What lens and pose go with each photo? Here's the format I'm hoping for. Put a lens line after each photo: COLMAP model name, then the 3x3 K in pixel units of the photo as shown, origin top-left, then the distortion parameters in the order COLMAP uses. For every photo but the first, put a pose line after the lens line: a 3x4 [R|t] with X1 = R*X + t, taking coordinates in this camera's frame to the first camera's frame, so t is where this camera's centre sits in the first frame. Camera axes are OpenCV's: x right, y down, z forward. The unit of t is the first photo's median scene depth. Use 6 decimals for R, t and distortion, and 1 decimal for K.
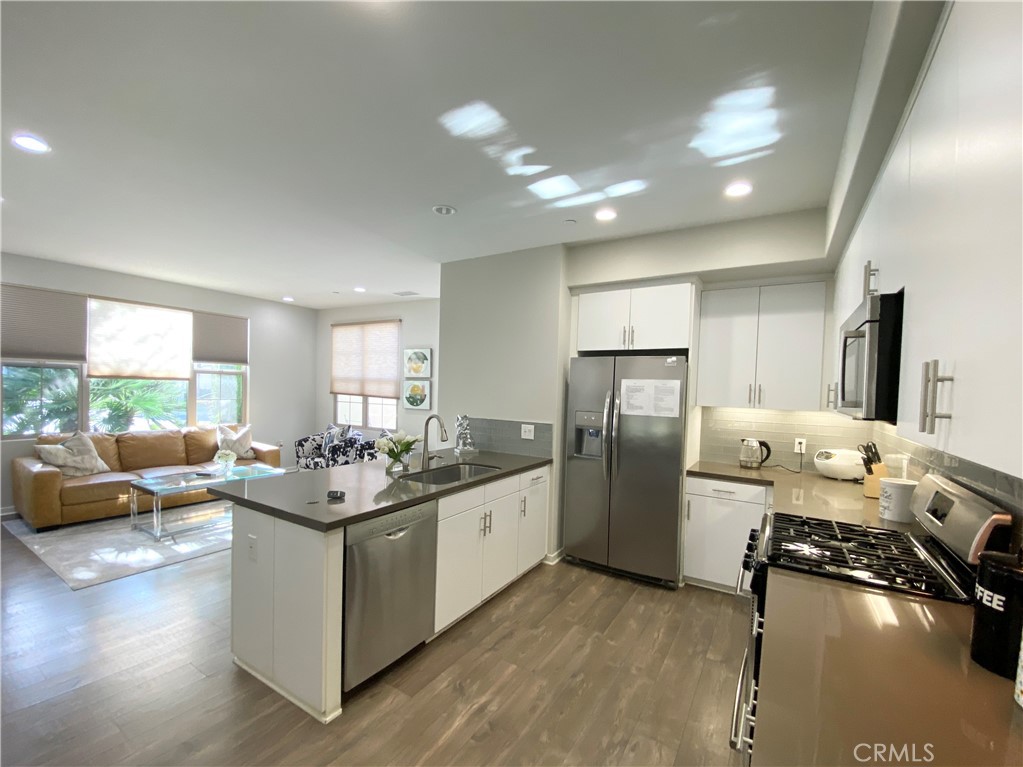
lens RADIAL K [[434.7, 0, 508.3], [0, 434.7, 392.2], [0, 0, 1]] dist [0.017991, -0.019261]
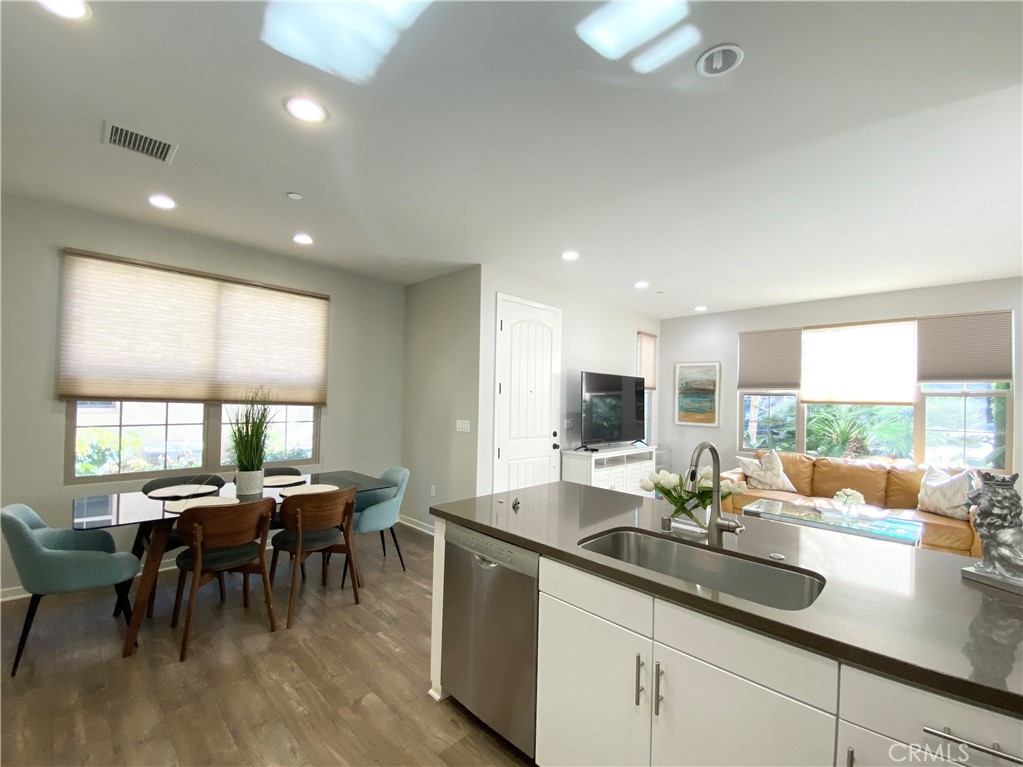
lens RADIAL K [[434.7, 0, 513.6], [0, 434.7, 390.1], [0, 0, 1]] dist [0.017991, -0.019261]
pose [[-0.224413, -0.054621, -0.972962, 0.329499], [-0.037104, 0.998183, -0.047479, 0.016024], [0.973787, 0.025446, -0.226032, 0.714757]]
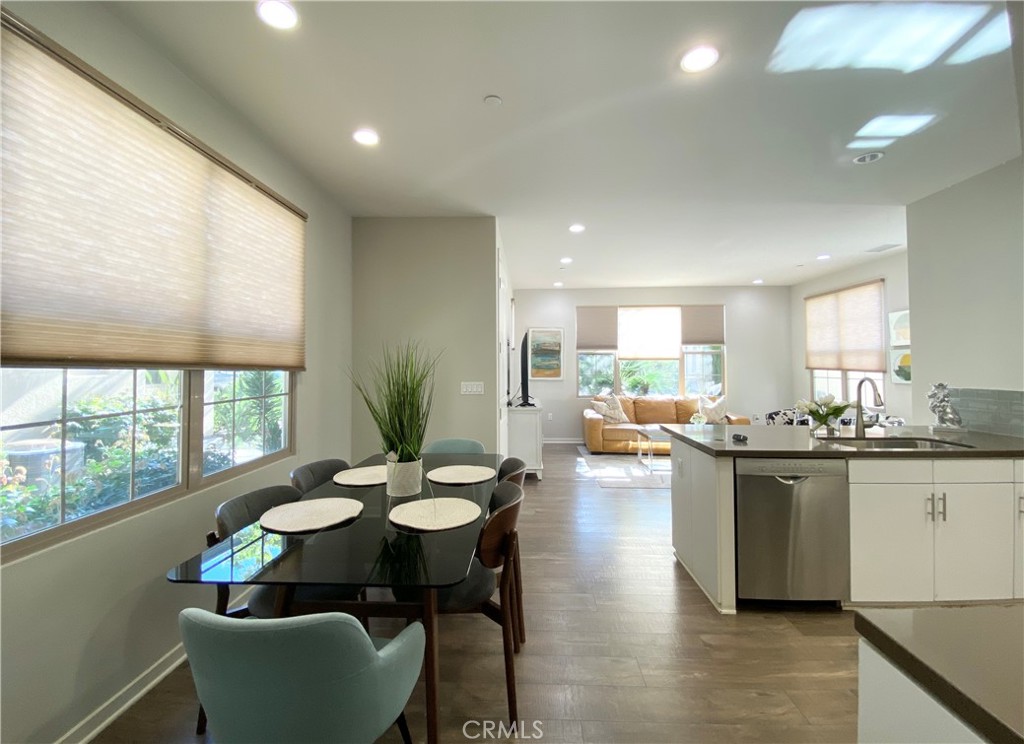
lens RADIAL K [[430.4, 0, 502.3], [0, 430.4, 350.4], [0, 0, 1]] dist [-0.027091, -0.002297]
pose [[0.472540, -0.060074, -0.879259, 0.196428], [0.004994, 0.997841, -0.065492, 0.037954], [0.881295, 0.026556, 0.471820, -0.075533]]
